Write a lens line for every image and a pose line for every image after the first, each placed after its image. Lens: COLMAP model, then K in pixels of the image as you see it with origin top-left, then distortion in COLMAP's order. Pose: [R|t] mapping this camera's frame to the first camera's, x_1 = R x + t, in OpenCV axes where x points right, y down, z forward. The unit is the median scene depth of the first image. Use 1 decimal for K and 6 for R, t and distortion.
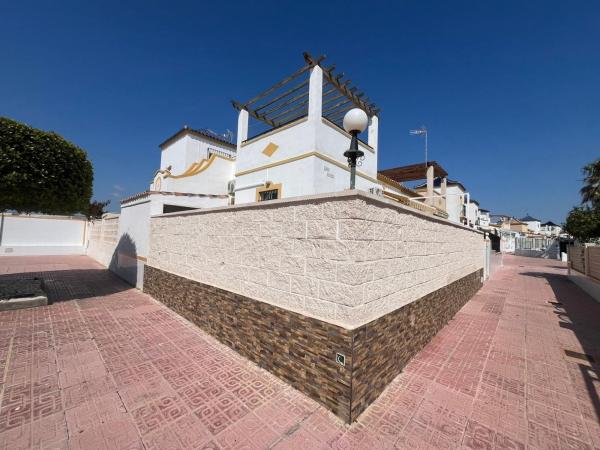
lens RADIAL K [[242.0, 0, 295.1], [0, 242.0, 226.3], [0, 0, 1]] dist [-0.003101, 0.000081]
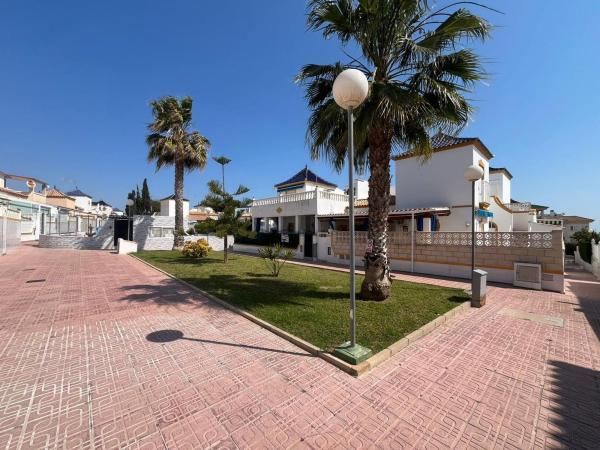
lens RADIAL K [[242.0, 0, 298.2], [0, 242.0, 227.7], [0, 0, 1]] dist [-0.003101, 0.000081]
pose [[0.075012, -0.028367, 0.996779, 2.631269], [-0.050730, 0.998192, 0.032225, 0.194281], [-0.995891, -0.052984, 0.073438, 2.479837]]
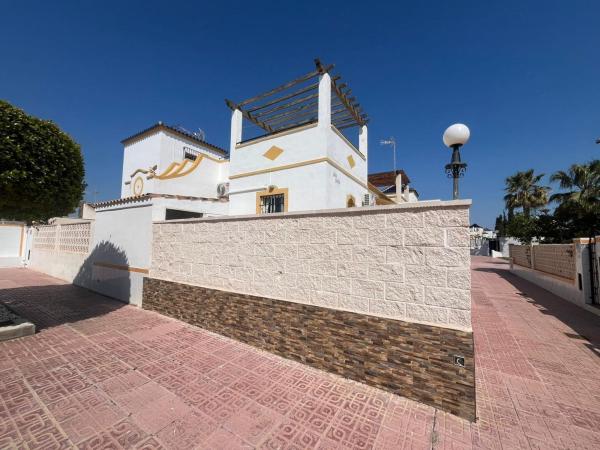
lens RADIAL K [[242.0, 0, 294.7], [0, 242.0, 226.8], [0, 0, 1]] dist [-0.003101, 0.000081]
pose [[0.983084, -0.008082, 0.182977, -0.297425], [0.010160, 0.999894, -0.010422, -0.012183], [-0.182874, 0.012104, 0.983062, 0.040689]]
